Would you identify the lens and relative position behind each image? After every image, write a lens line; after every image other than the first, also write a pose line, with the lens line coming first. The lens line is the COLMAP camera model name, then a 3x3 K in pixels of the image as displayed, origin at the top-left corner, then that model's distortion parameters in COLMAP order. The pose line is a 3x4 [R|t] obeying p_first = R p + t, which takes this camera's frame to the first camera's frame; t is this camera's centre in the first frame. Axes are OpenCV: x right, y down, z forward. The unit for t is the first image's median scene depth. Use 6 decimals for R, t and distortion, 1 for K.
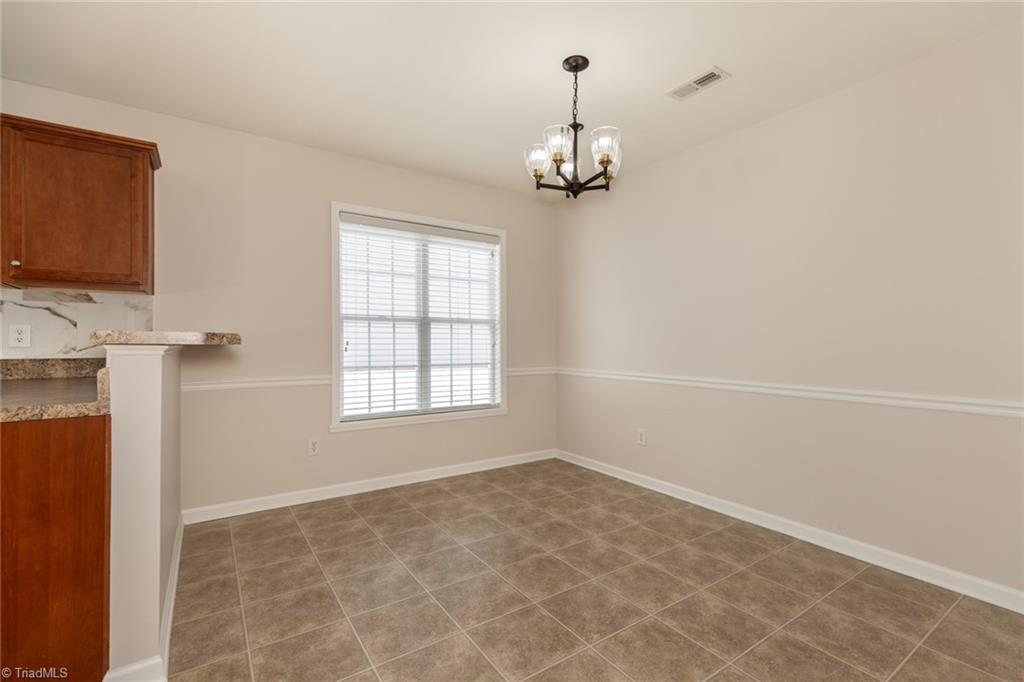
lens RADIAL K [[452.4, 0, 505.5], [0, 452.4, 338.6], [0, 0, 1]] dist [0.005384, 0.000088]
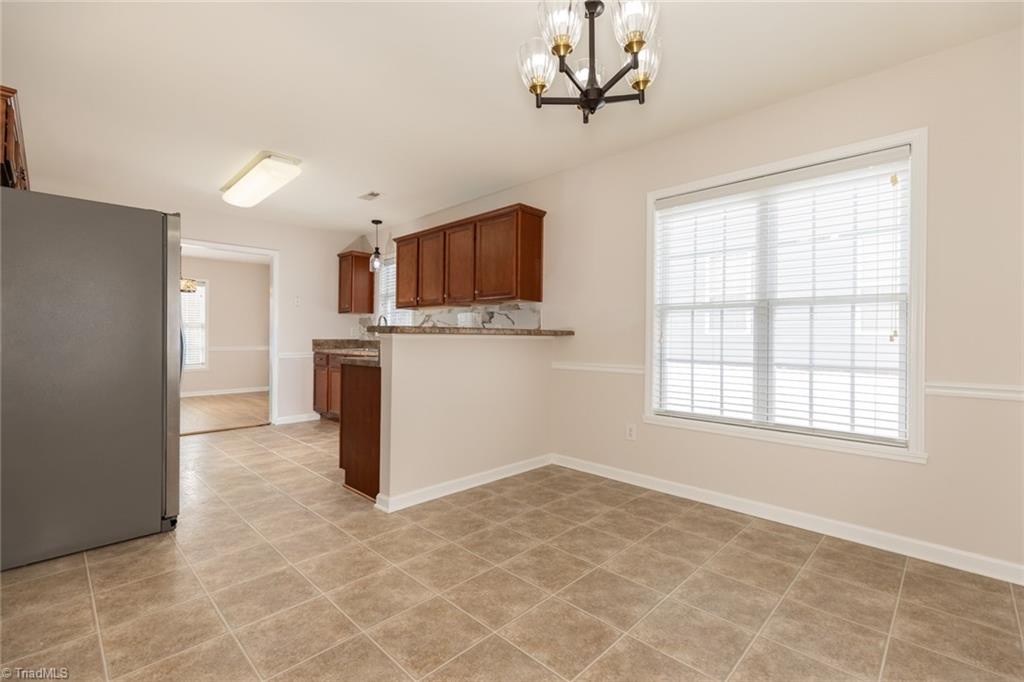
lens RADIAL K [[452.4, 0, 523.1], [0, 452.4, 334.7], [0, 0, 1]] dist [0.005384, 0.000088]
pose [[0.216419, -0.006300, -0.976280, 0.553625], [0.002510, 0.999979, -0.005896, 0.016949], [0.976297, -0.001174, 0.216430, 0.525559]]
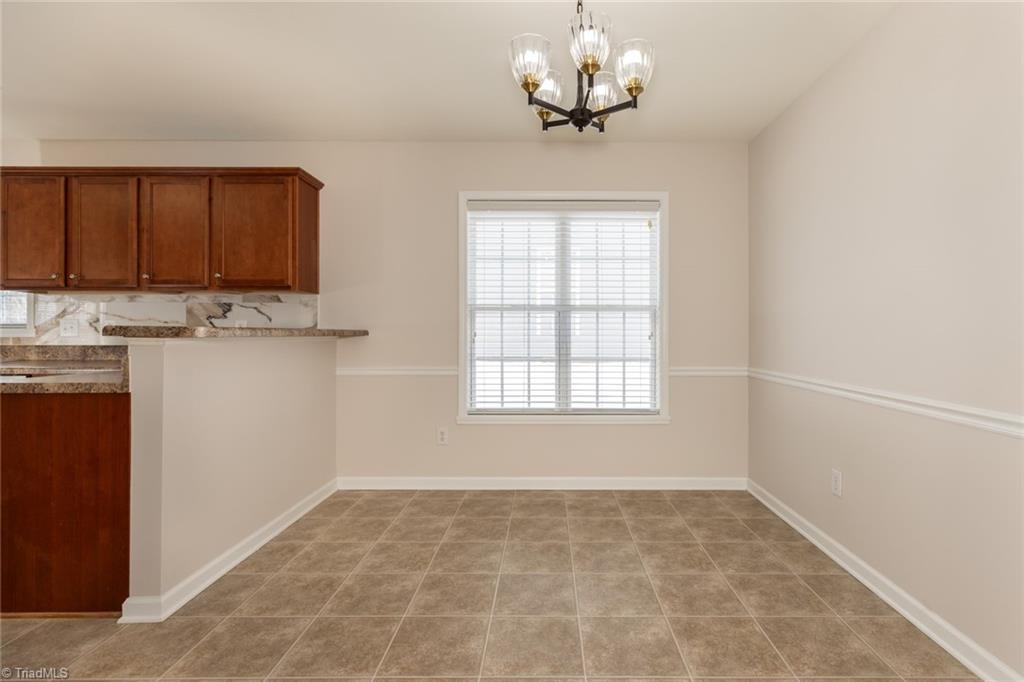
lens RADIAL K [[476.1, 0, 550.1], [0, 476.1, 329.6], [0, 0, 1]] dist [0.008182, -0.001043]
pose [[0.834652, -0.004386, -0.550760, 0.369278], [0.004810, 0.999988, -0.000674, 0.001699], [0.550757, -0.002087, 0.834663, 0.242965]]
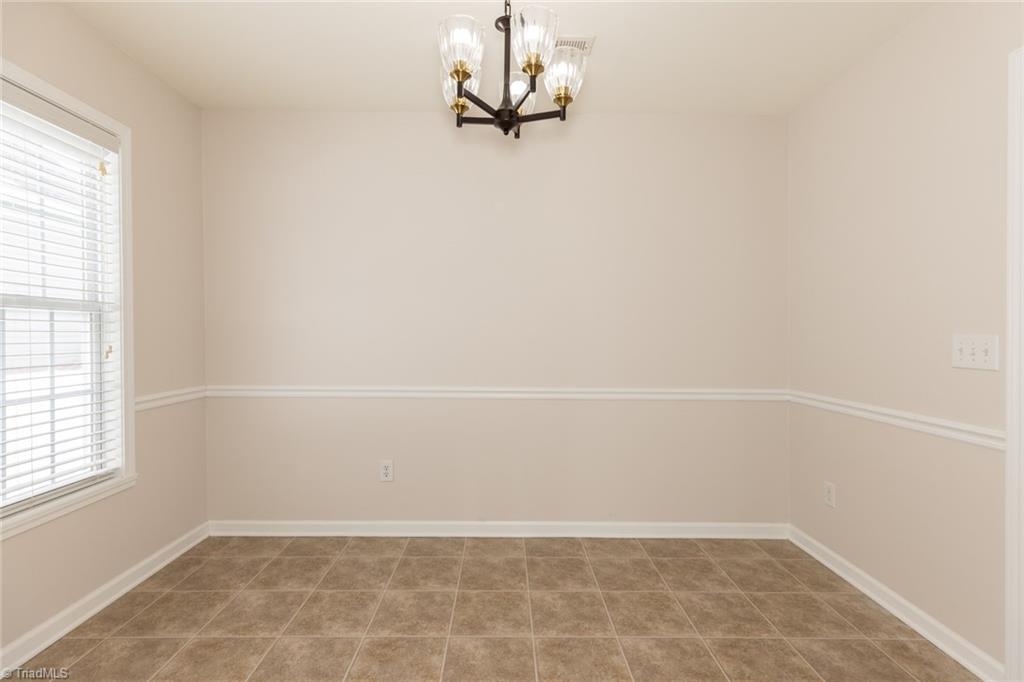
lens RADIAL K [[496.5, 0, 507.9], [0, 496.5, 336.8], [0, 0, 1]] dist [0.008316, -0.002013]
pose [[0.548232, -0.004907, 0.836312, -0.307382], [-0.011908, 0.999836, 0.013673, -0.021063], [-0.836241, -0.017455, 0.548084, 0.423256]]
